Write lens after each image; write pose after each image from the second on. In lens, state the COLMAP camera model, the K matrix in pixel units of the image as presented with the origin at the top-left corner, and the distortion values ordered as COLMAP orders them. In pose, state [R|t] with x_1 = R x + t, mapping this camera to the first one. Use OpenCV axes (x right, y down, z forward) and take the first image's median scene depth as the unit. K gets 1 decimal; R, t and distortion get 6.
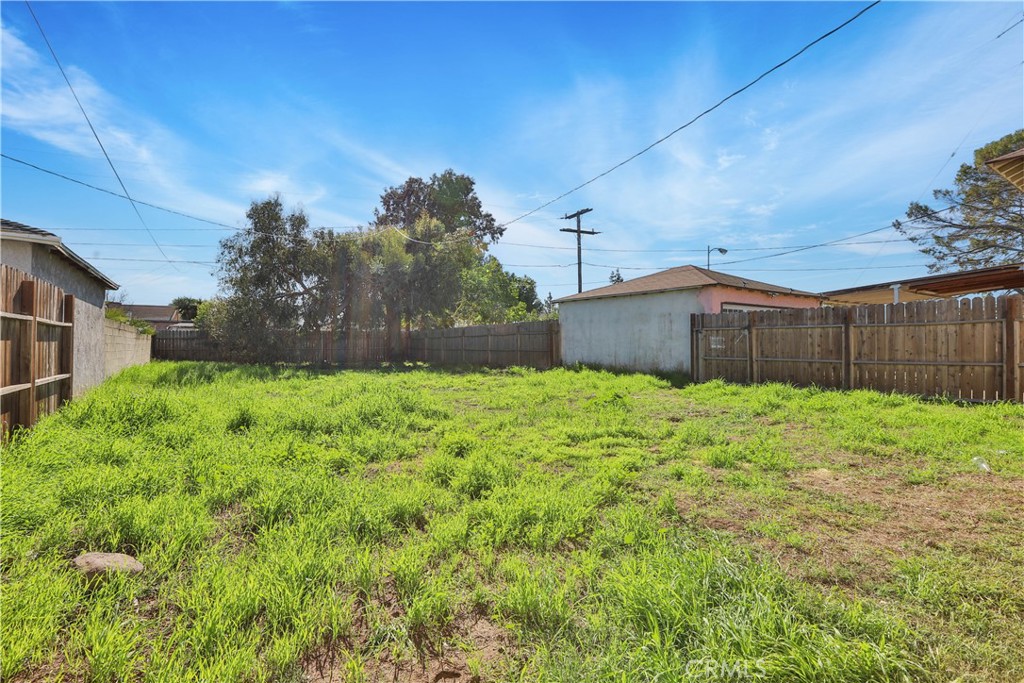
lens RADIAL K [[461.7, 0, 511.6], [0, 461.7, 341.0], [0, 0, 1]] dist [-0.000180, 0.000043]
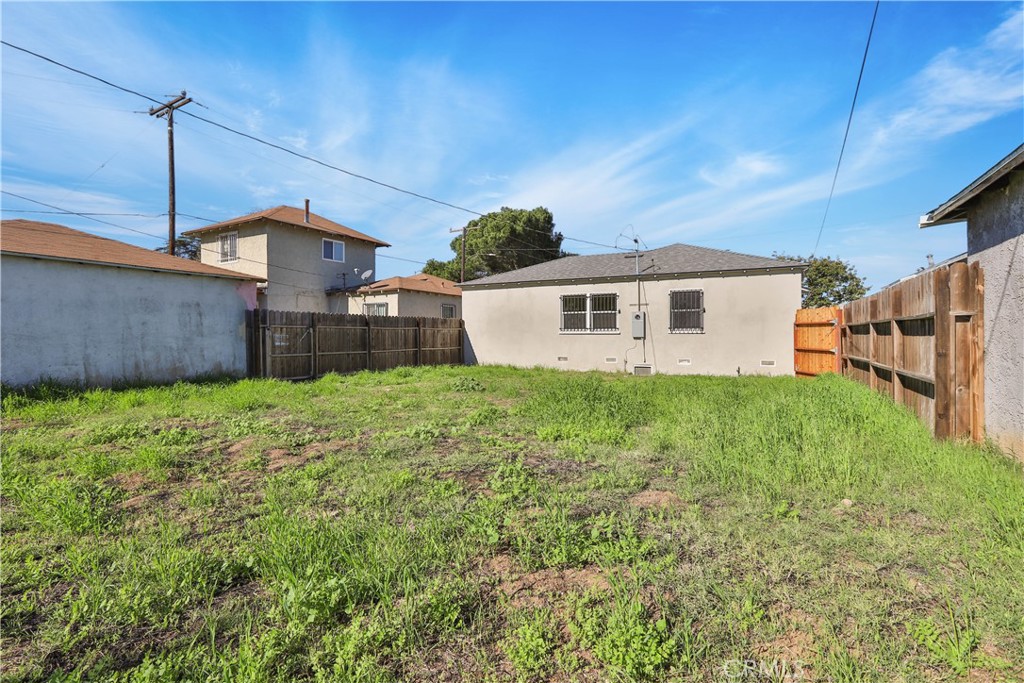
lens RADIAL K [[461.7, 0, 512.6], [0, 461.7, 337.9], [0, 0, 1]] dist [-0.000180, 0.000043]
pose [[-0.429936, -0.002409, 0.902856, -0.605795], [-0.003622, 0.999993, 0.000943, -0.003416], [-0.902852, -0.002864, -0.429942, 0.845194]]
